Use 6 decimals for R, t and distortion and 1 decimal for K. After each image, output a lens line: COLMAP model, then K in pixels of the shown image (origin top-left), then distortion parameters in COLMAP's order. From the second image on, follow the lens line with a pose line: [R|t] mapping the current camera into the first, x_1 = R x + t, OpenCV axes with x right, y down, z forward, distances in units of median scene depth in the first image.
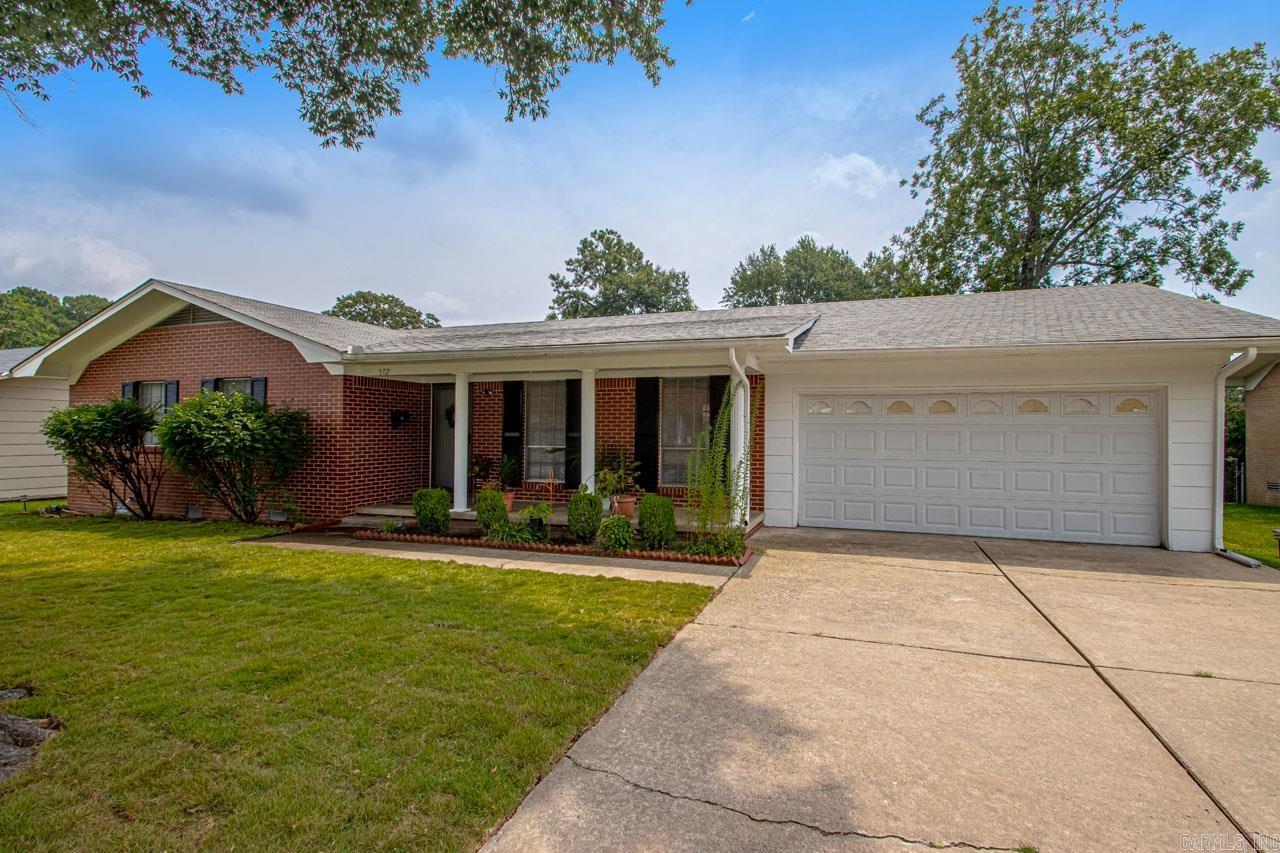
lens RADIAL K [[610.2, 0, 645.9], [0, 610.2, 428.6], [0, 0, 1]] dist [0.000535, -0.009117]
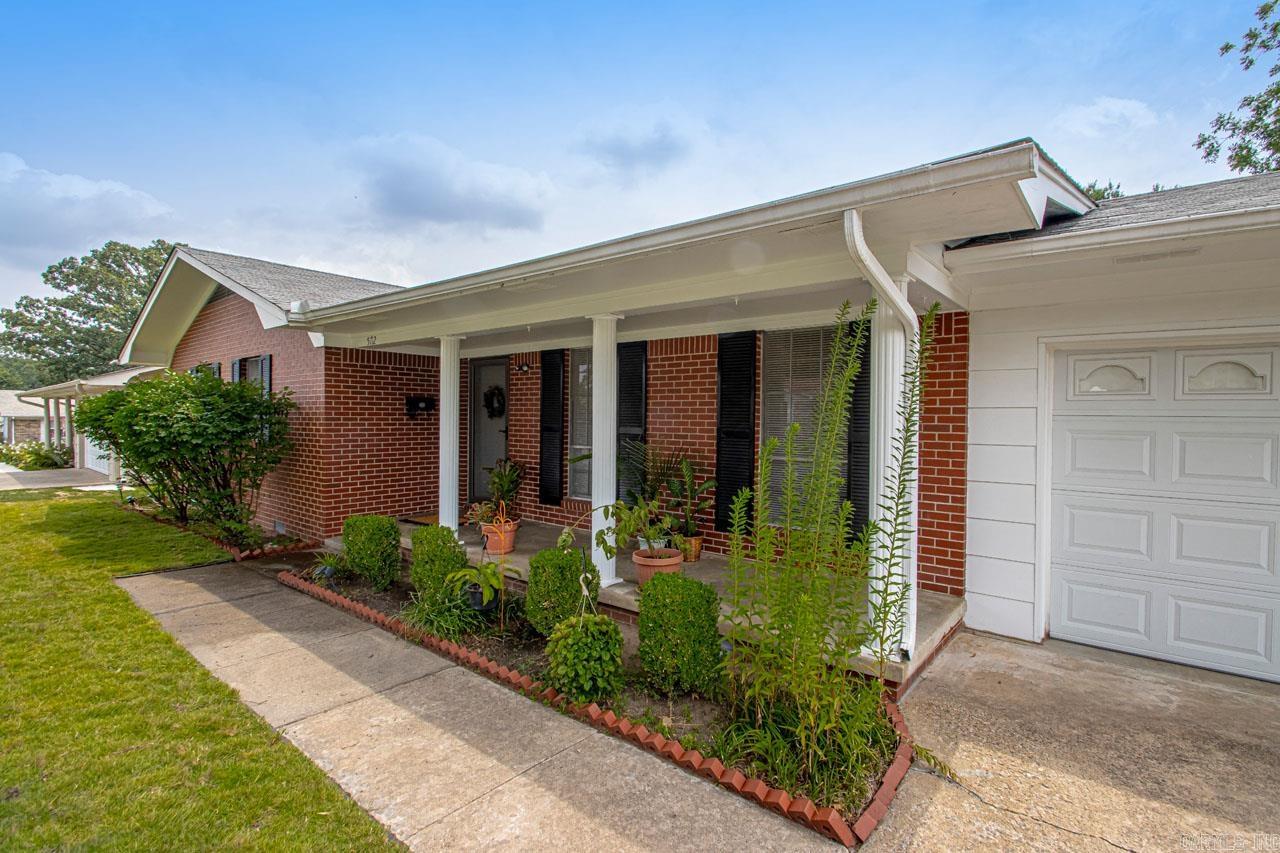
lens RADIAL K [[610.2, 0, 616.5], [0, 610.2, 423.5], [0, 0, 1]] dist [0.000535, -0.009117]
pose [[0.935616, 0.009503, -0.352891, 0.099264], [-0.004311, 0.999871, 0.015496, -0.007539], [0.352993, -0.012977, 0.935536, 0.427669]]
